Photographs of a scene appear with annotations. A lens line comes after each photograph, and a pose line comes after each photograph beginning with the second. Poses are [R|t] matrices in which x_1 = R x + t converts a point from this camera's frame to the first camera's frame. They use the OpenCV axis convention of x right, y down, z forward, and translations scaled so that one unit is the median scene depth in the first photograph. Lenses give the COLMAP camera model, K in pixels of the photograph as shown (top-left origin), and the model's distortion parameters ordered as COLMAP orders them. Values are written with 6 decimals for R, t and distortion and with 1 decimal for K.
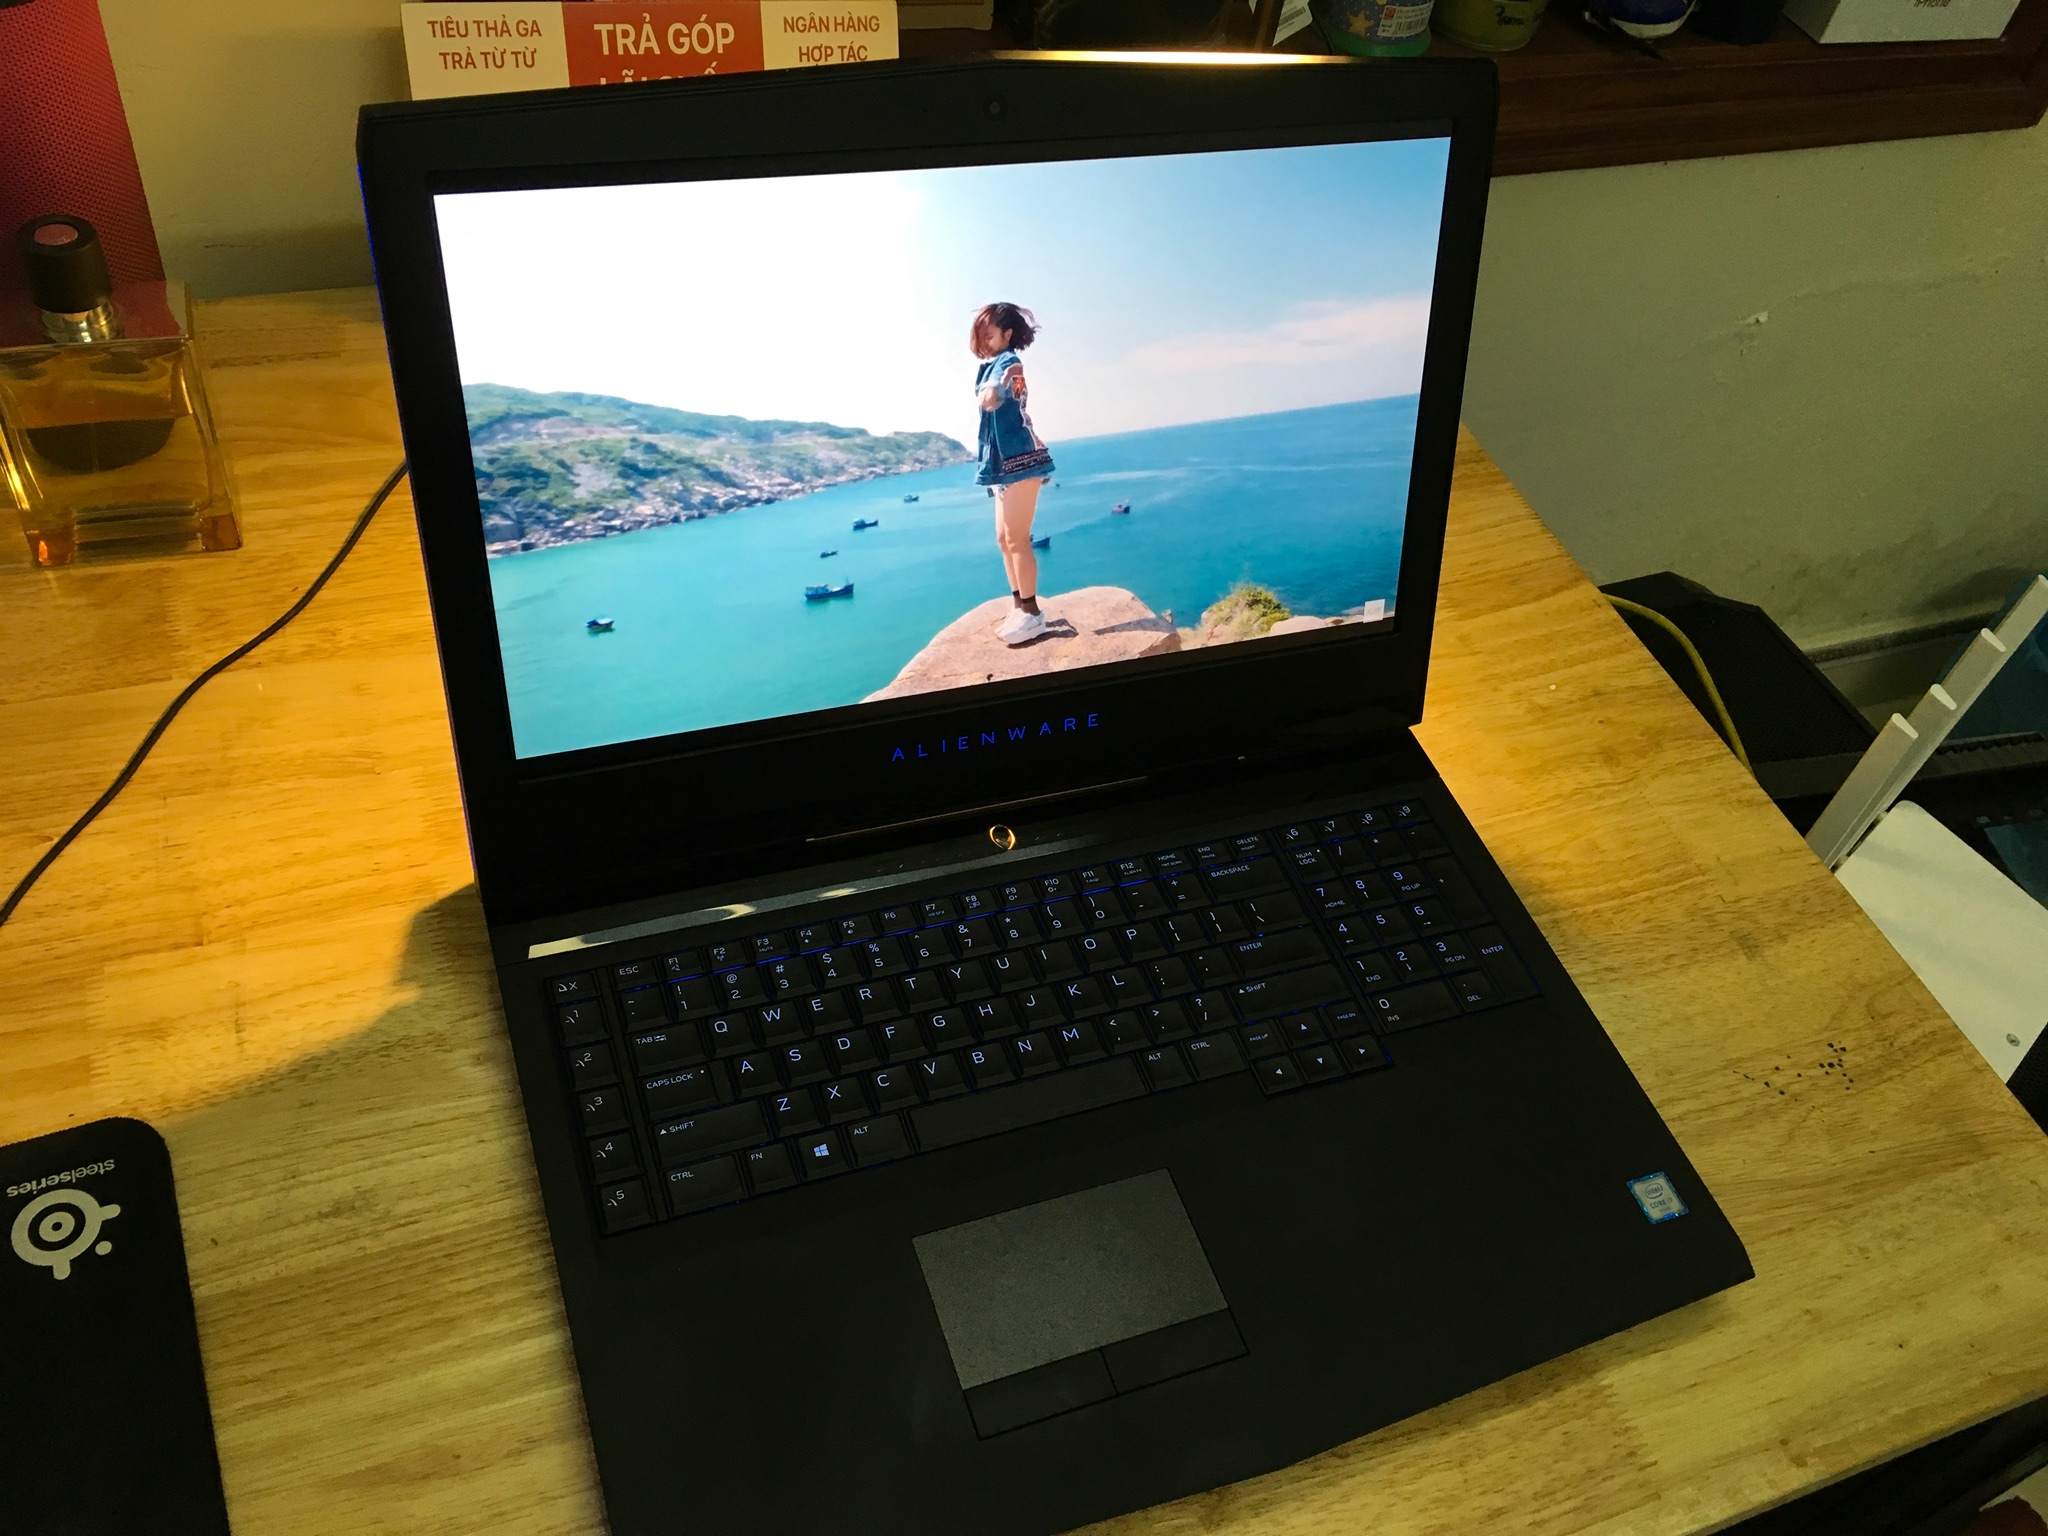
lens RADIAL K [[1760.7, 0, 1010.8], [0, 1760.7, 760.2], [0, 0, 1]] dist [0.069213, -0.105787]
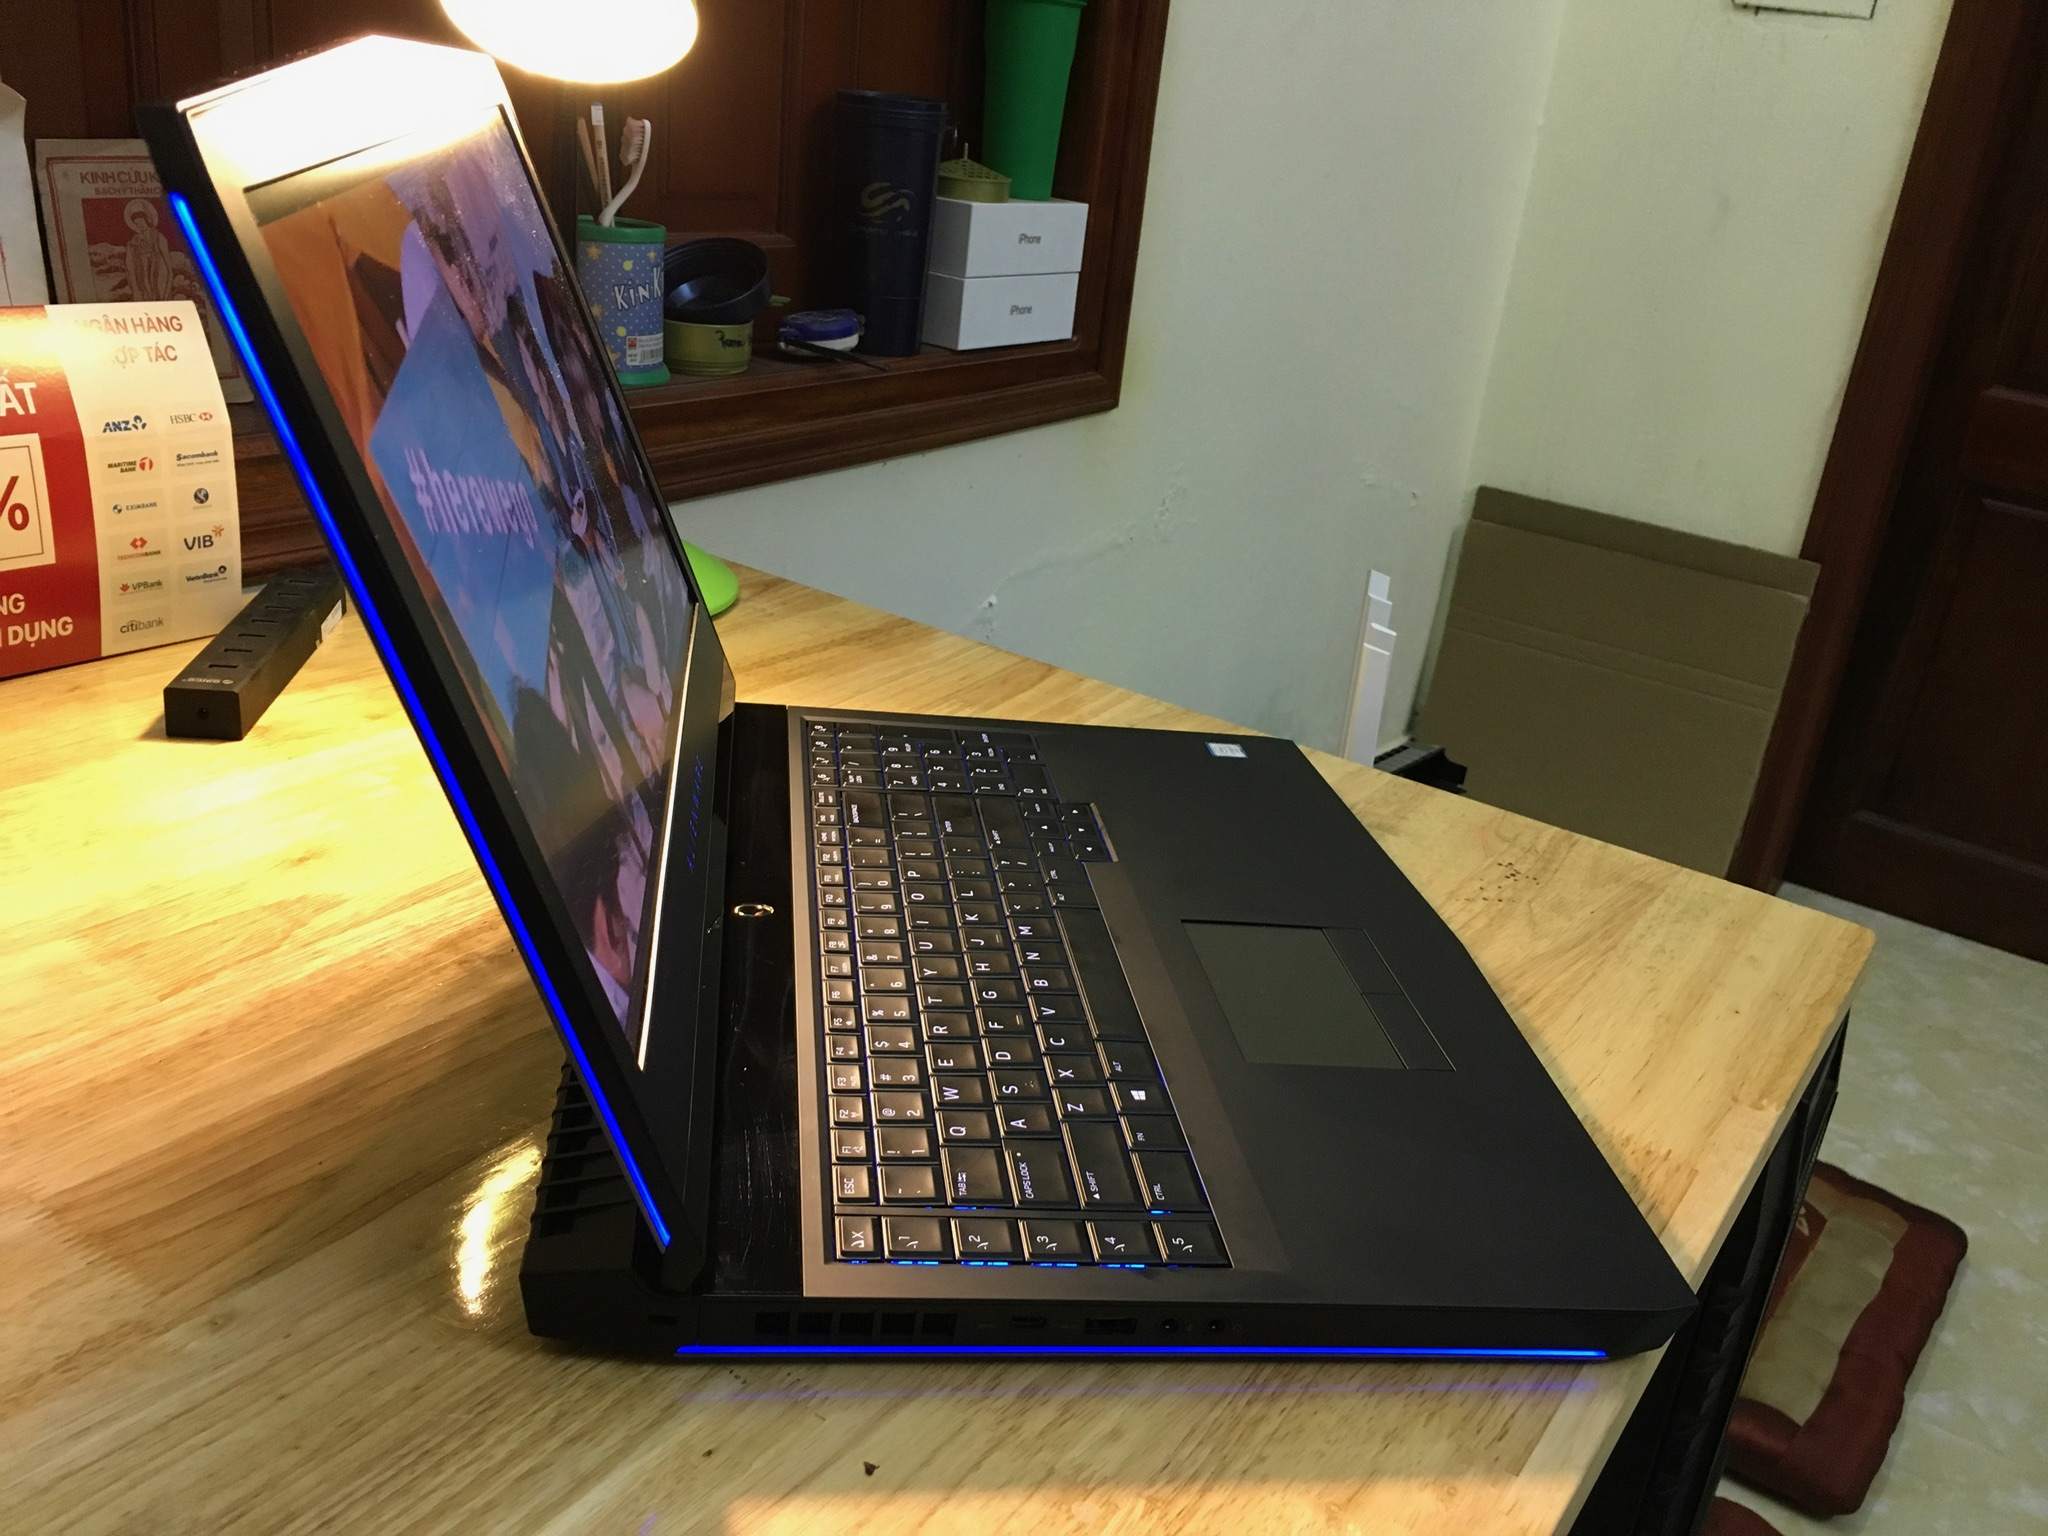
lens RADIAL K [[1760.7, 0, 1019.9], [0, 1760.7, 762.5], [0, 0, 1]] dist [0.069213, -0.105787]
pose [[0.825135, -0.264146, 0.499378, -0.313660], [0.430172, 0.866772, -0.252305, 0.272778], [-0.366202, 0.423004, 0.828833, 0.220808]]
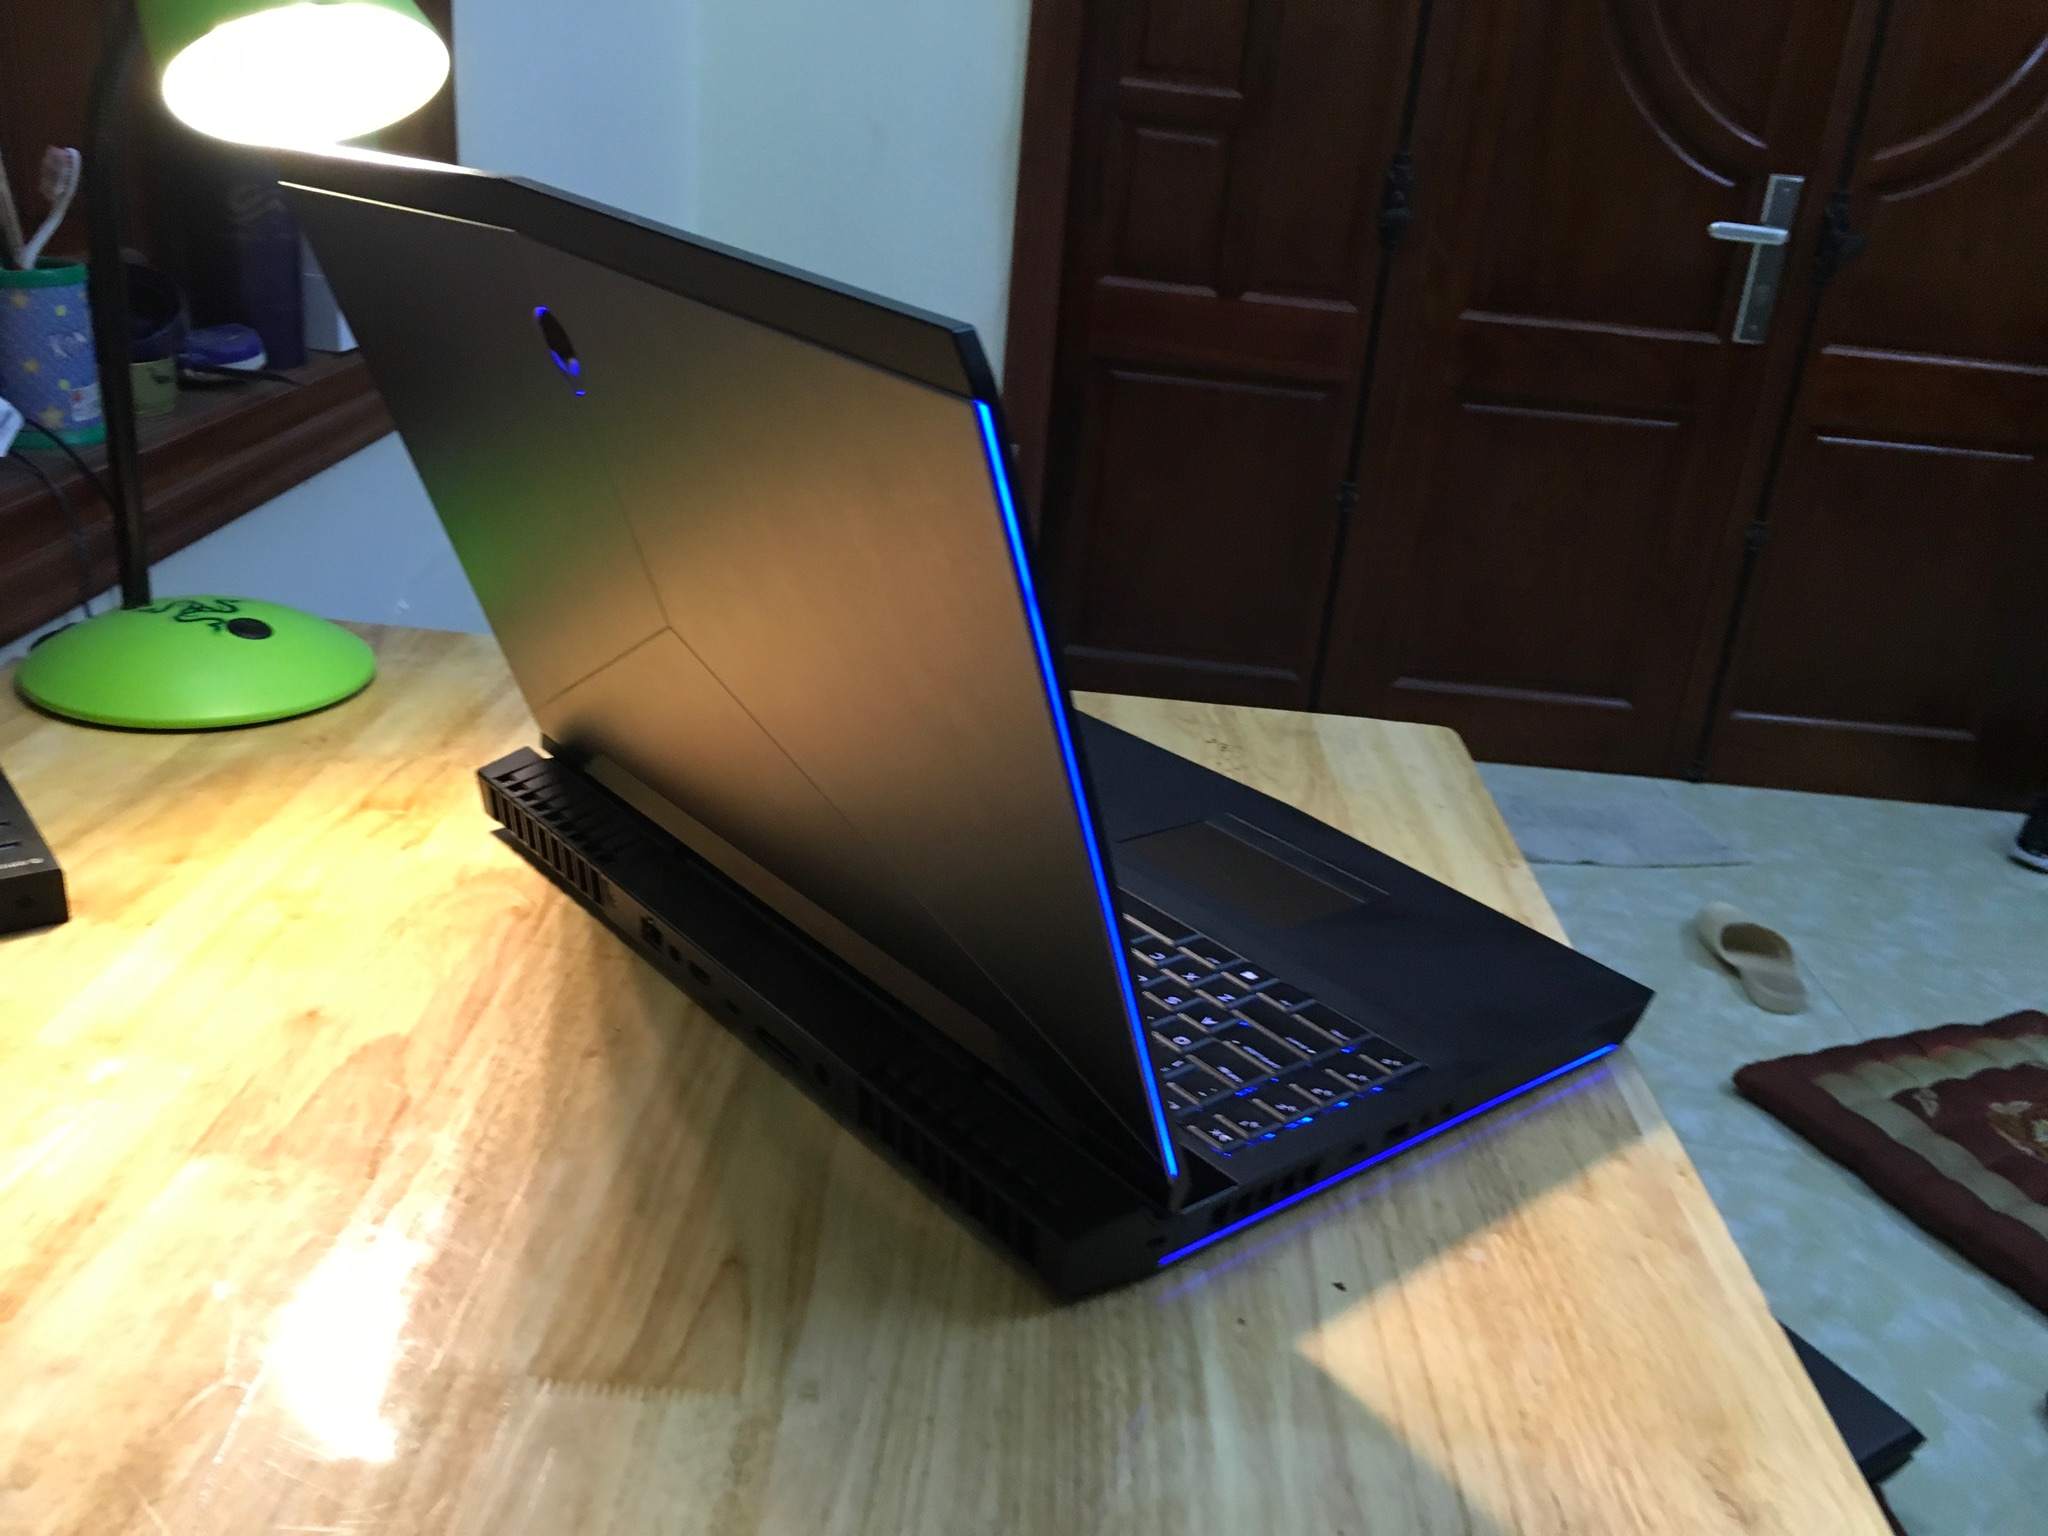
lens RADIAL K [[1760.7, 0, 1018.1], [0, 1760.7, 766.1], [0, 0, 1]] dist [0.069213, -0.105787]
pose [[0.398460, -0.442118, 0.803593, -0.706624], [0.664755, 0.742863, 0.079088, -0.024940], [-0.631926, 0.502679, 0.589902, 0.359210]]
